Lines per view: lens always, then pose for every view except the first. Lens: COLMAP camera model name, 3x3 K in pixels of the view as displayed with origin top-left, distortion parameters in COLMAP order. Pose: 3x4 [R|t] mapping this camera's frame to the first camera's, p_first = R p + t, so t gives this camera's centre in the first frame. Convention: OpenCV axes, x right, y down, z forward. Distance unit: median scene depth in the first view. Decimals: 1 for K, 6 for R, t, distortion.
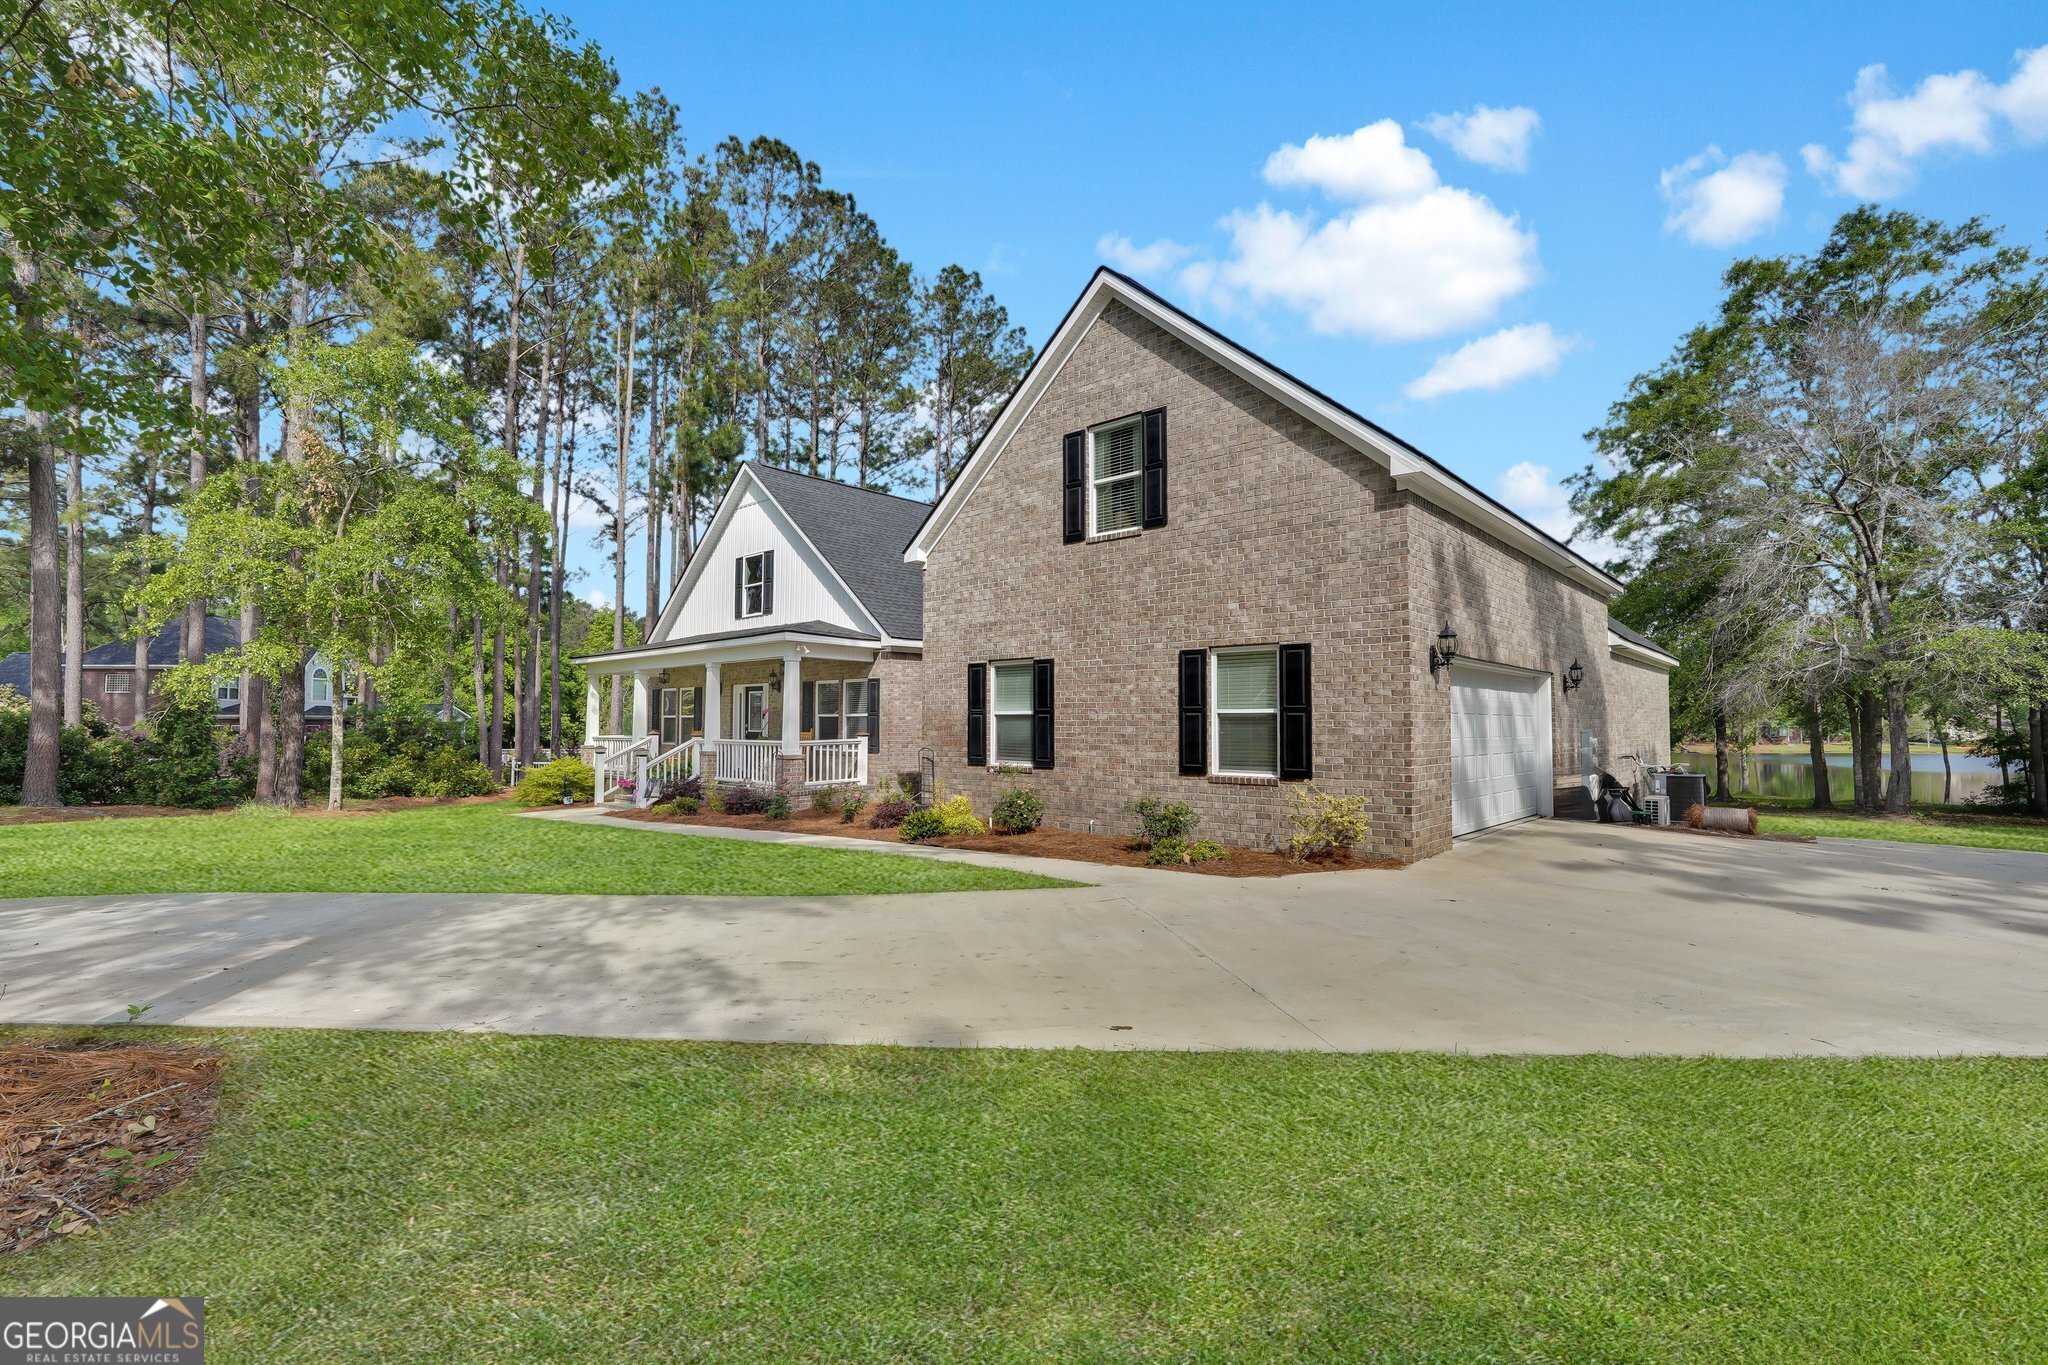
lens RADIAL K [[938.4, 0, 986.8], [0, 938.4, 704.0], [0, 0, 1]] dist [-0.013024, 0.008877]
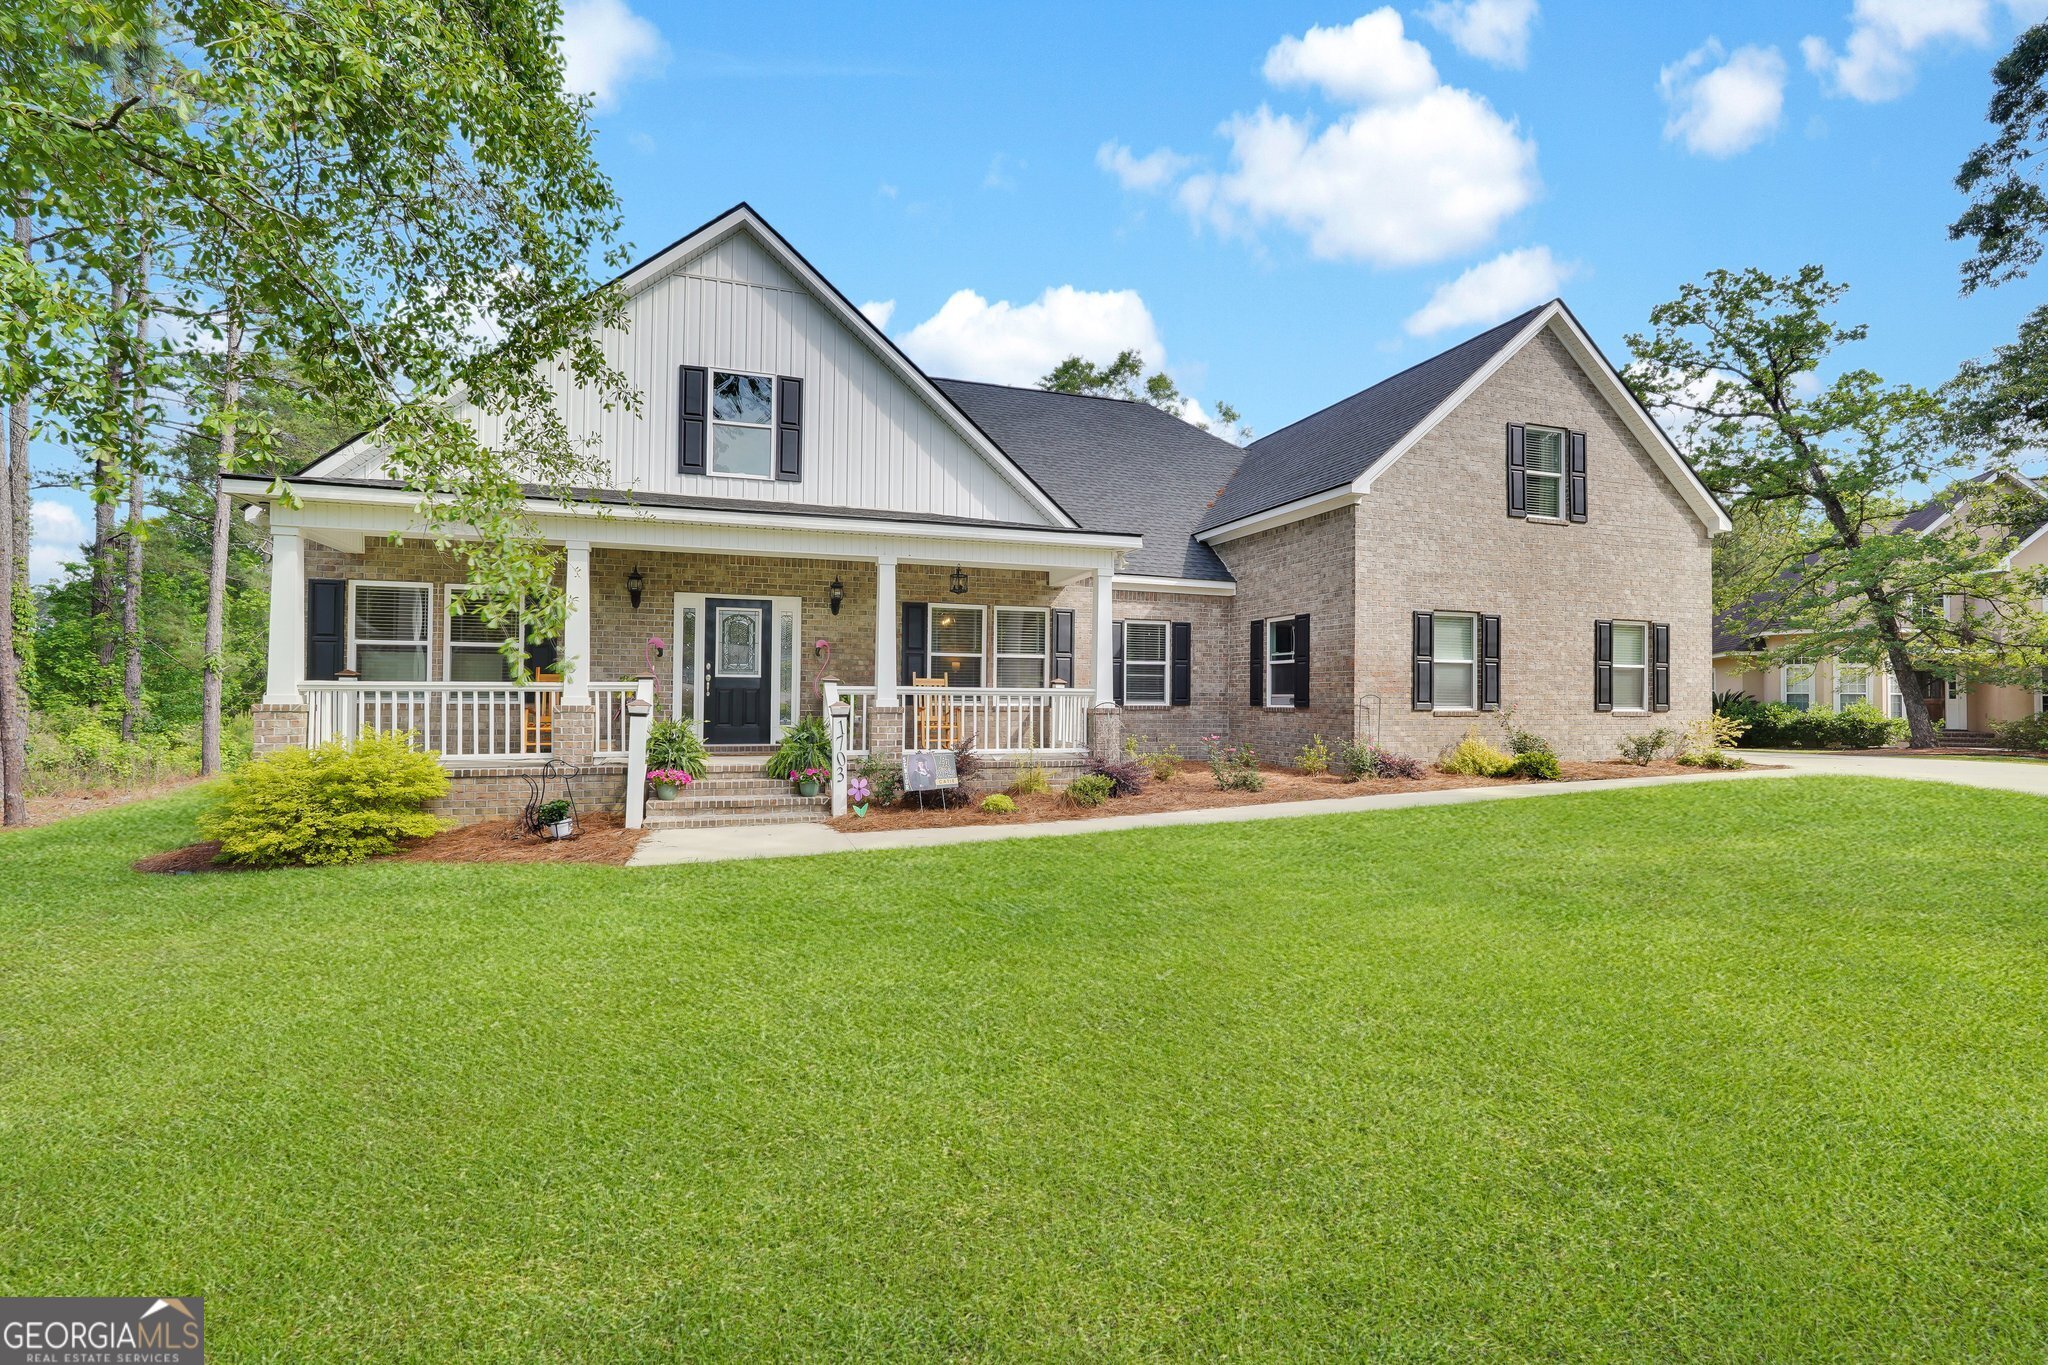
lens RADIAL K [[938.4, 0, 1045.7], [0, 938.4, 696.0], [0, 0, 1]] dist [-0.013024, 0.008877]
pose [[0.433369, 0.002360, 0.901213, -1.119523], [-0.025334, 0.999633, 0.009564, 0.049708], [-0.900860, -0.026976, 0.433270, 0.938329]]
